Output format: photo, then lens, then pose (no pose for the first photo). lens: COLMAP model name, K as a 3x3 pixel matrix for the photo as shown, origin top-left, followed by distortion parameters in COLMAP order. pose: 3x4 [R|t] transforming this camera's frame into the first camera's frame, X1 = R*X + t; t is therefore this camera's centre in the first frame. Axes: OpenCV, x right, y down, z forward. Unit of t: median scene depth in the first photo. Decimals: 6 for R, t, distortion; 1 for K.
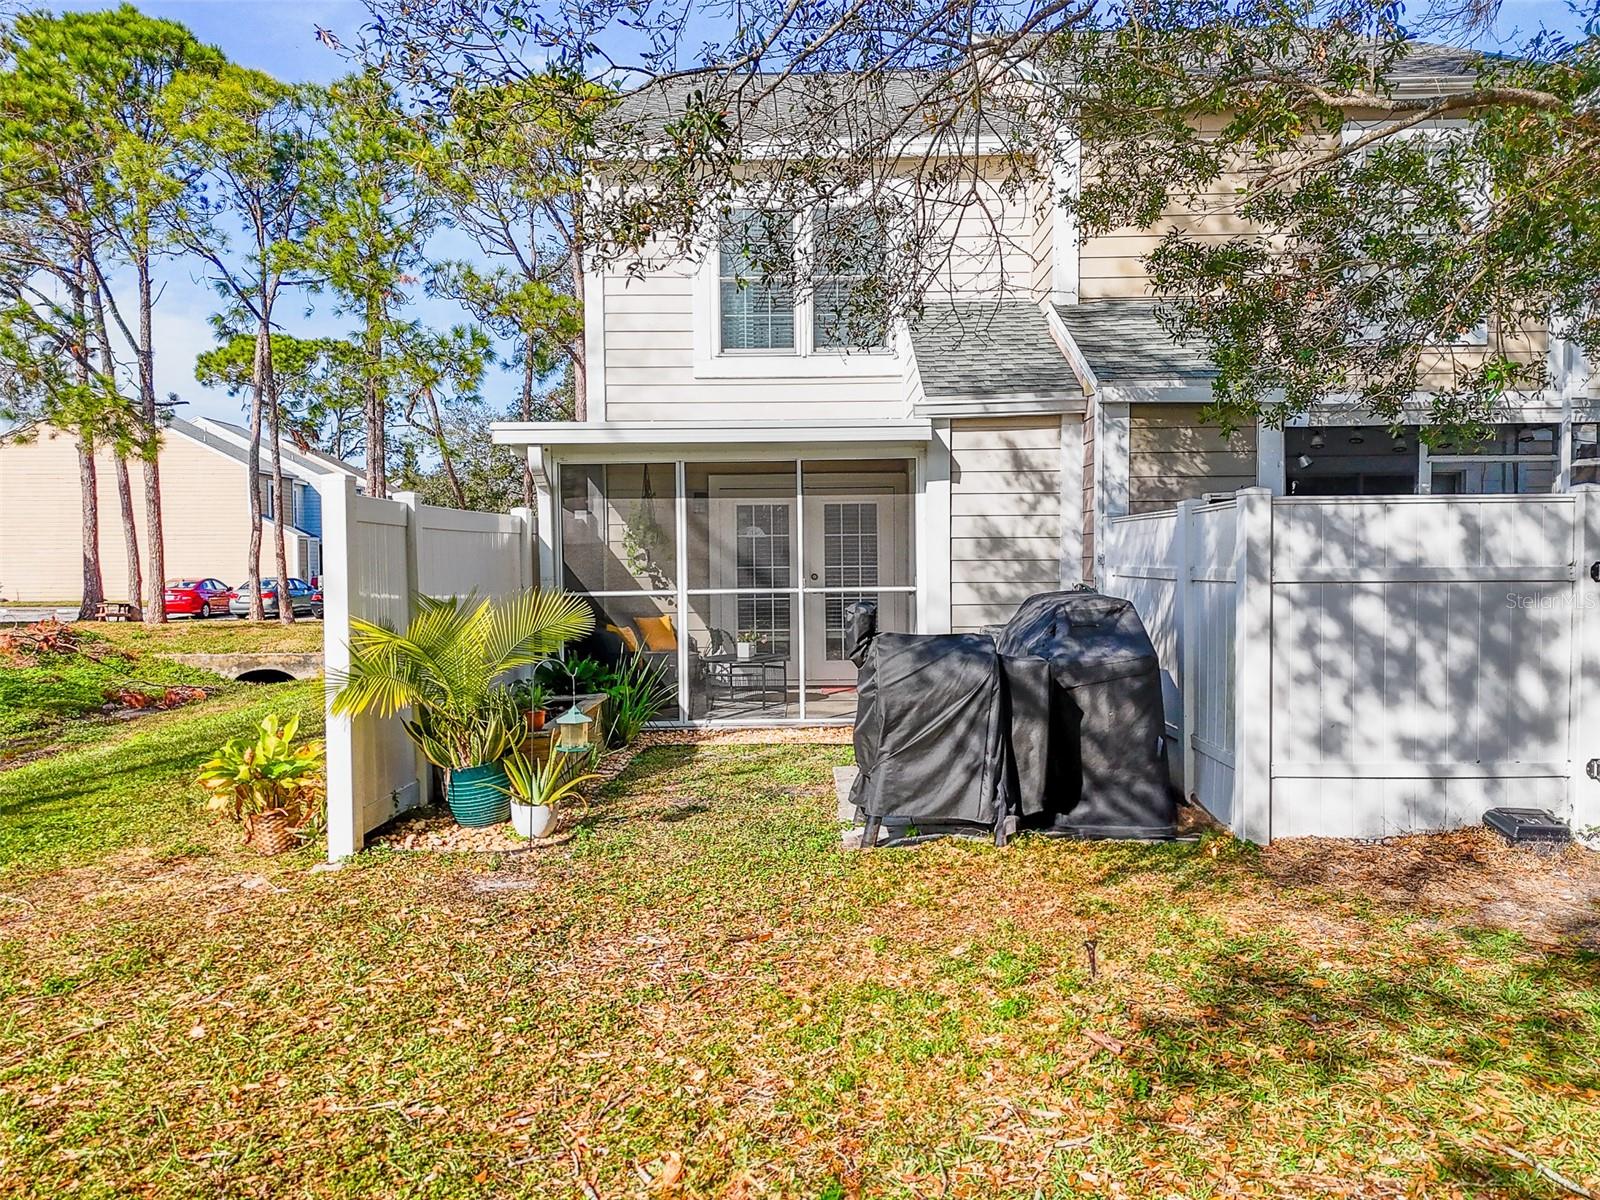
lens RADIAL K [[1197.5, 0, 800.3], [0, 1197.5, 593.5], [0, 0, 1]] dist [0.090055, -0.005191]
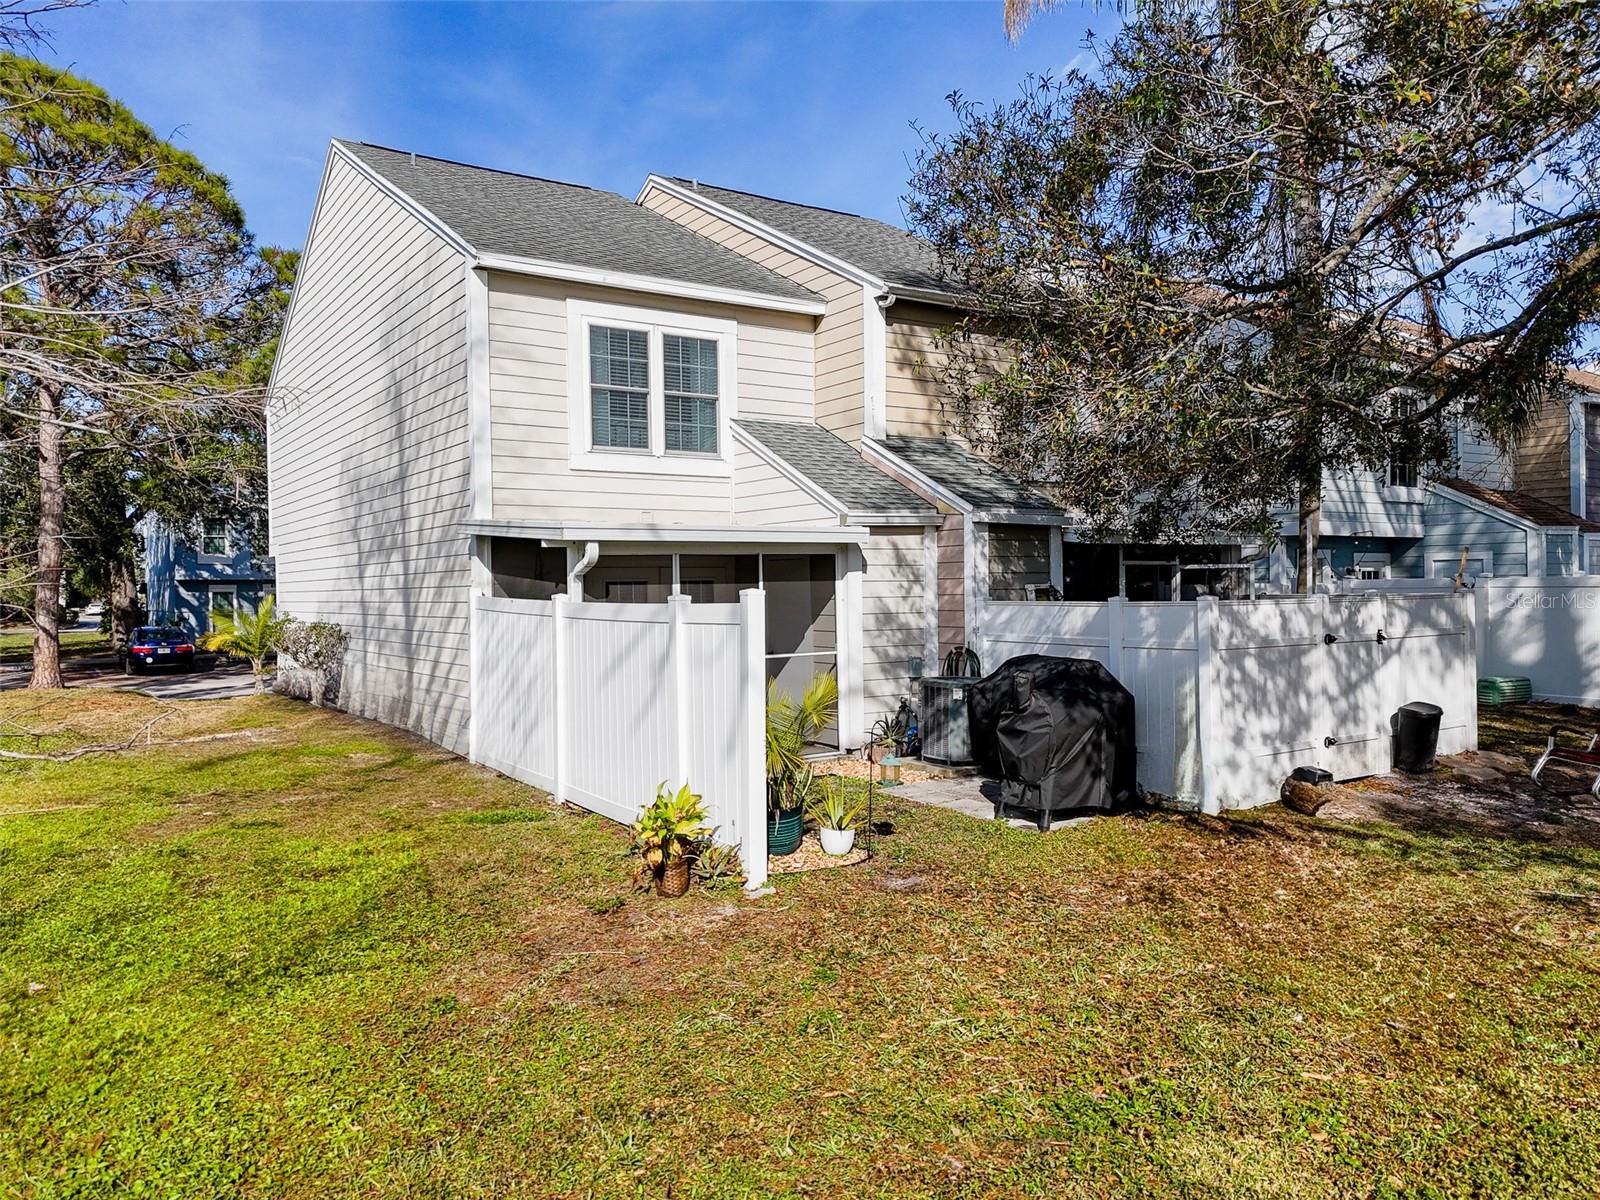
lens RADIAL K [[1197.5, 0, 799.4], [0, 1197.5, 606.0], [0, 0, 1]] dist [0.090055, -0.005191]
pose [[0.814966, -0.011900, 0.579387, -0.755189], [0.022826, 0.999672, -0.011575, -0.045319], [-0.579059, 0.022658, 0.814970, -0.049734]]
